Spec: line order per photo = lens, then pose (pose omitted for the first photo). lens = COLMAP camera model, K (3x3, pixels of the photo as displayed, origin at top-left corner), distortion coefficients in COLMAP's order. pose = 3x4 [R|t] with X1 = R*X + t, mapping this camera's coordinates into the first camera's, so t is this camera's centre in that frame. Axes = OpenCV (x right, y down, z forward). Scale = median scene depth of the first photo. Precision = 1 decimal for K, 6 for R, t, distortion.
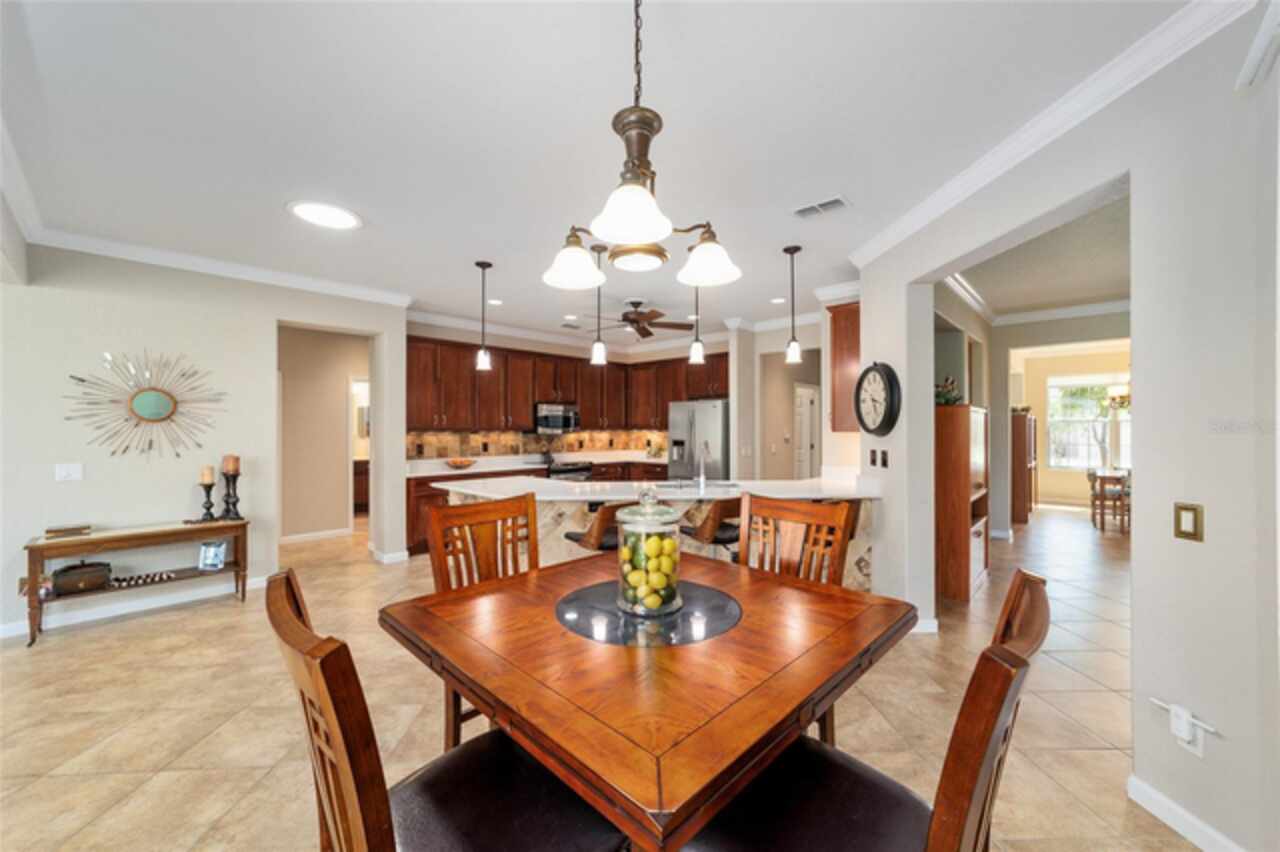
lens RADIAL K [[489.1, 0, 639.2], [0, 489.1, 434.3], [0, 0, 1]] dist [-0.000354, -0.000079]
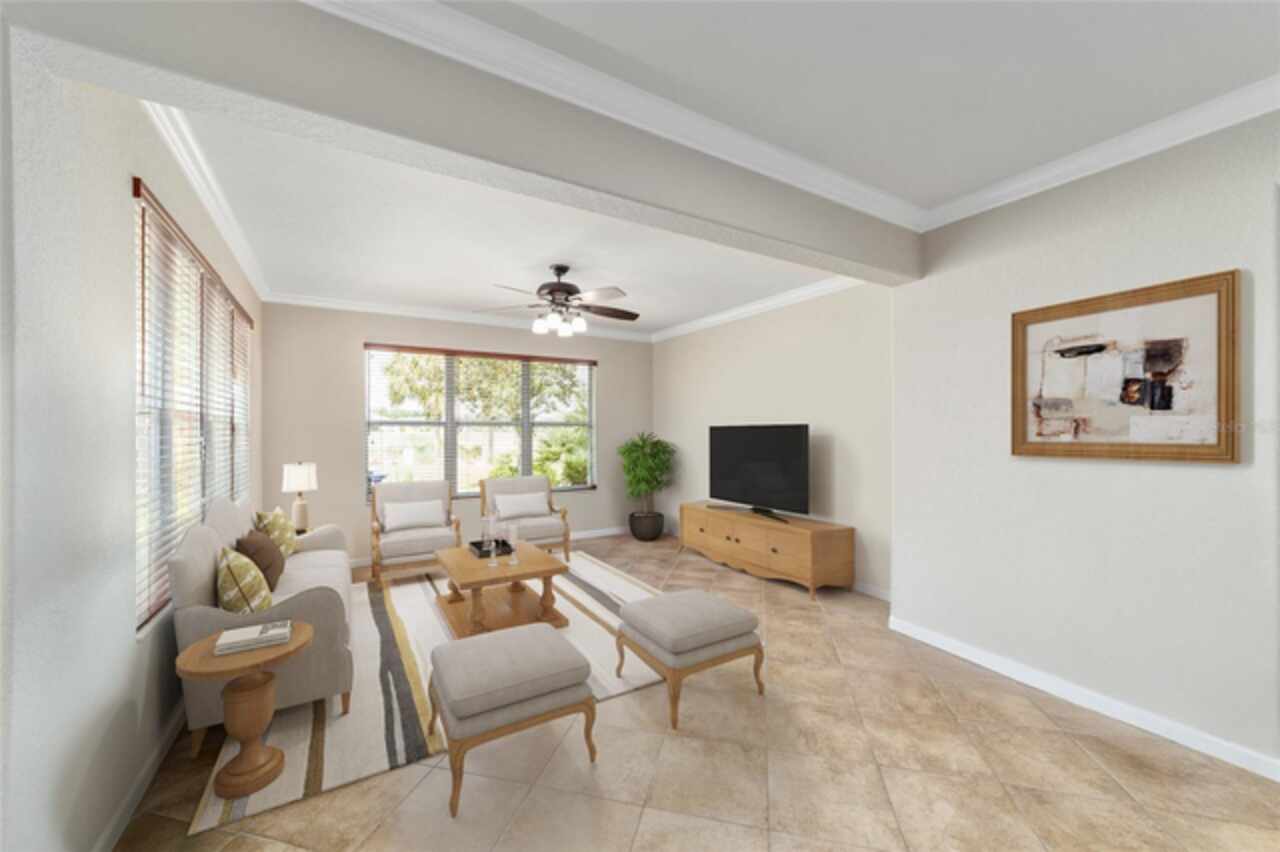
lens RADIAL K [[489.1, 0, 639.2], [0, 489.1, 434.3], [0, 0, 1]] dist [-0.000354, -0.000079]
pose [[-0.266157, 0.002975, -0.963925, -0.205025], [-0.014000, 0.999878, 0.006951, -0.005199], [0.963828, 0.015345, -0.266083, 0.754877]]
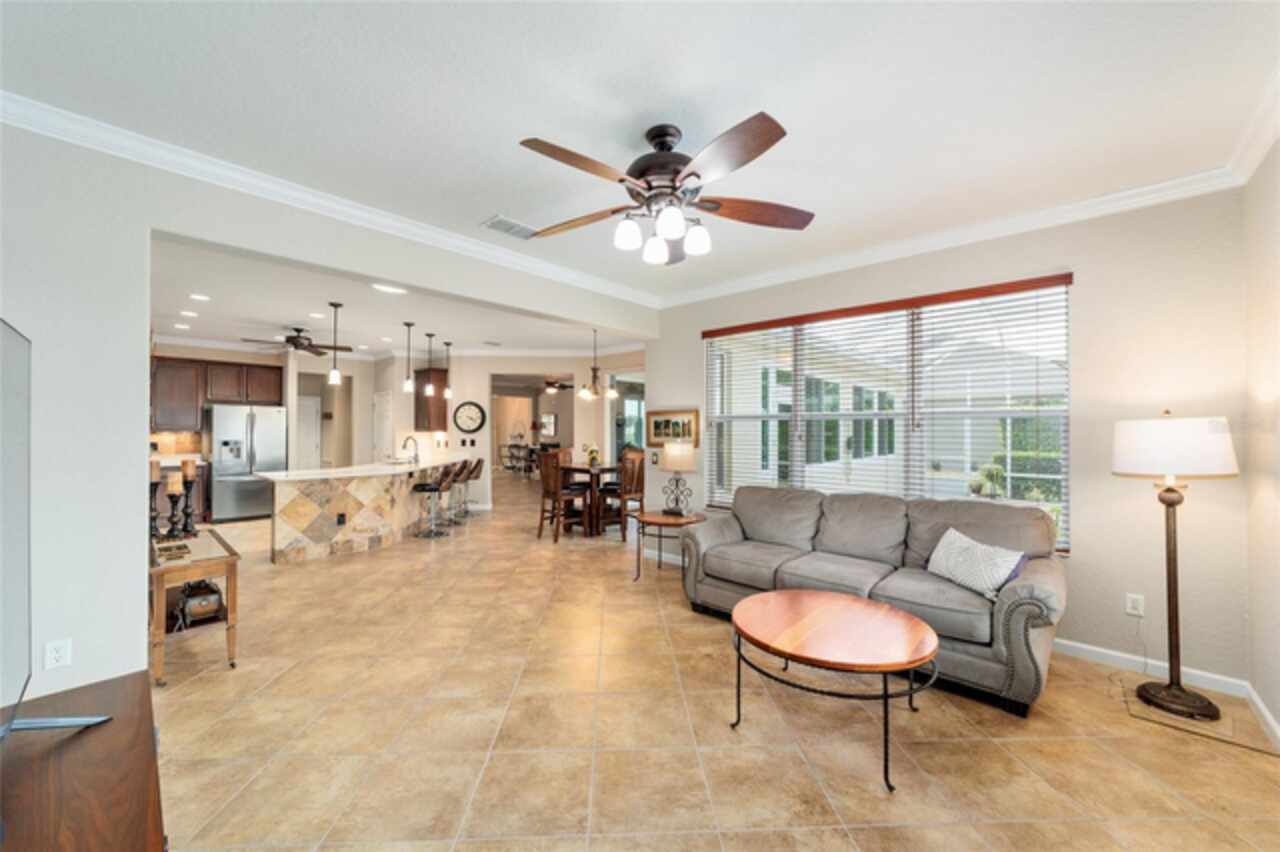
lens RADIAL K [[489.1, 0, 639.2], [0, 489.1, 434.3], [0, 0, 1]] dist [-0.000354, -0.000079]
pose [[-0.023242, -0.006862, 0.999706, -2.112021], [0.008569, 0.999938, 0.007063, -0.000627], [-0.999693, 0.008730, -0.023181, 0.266307]]
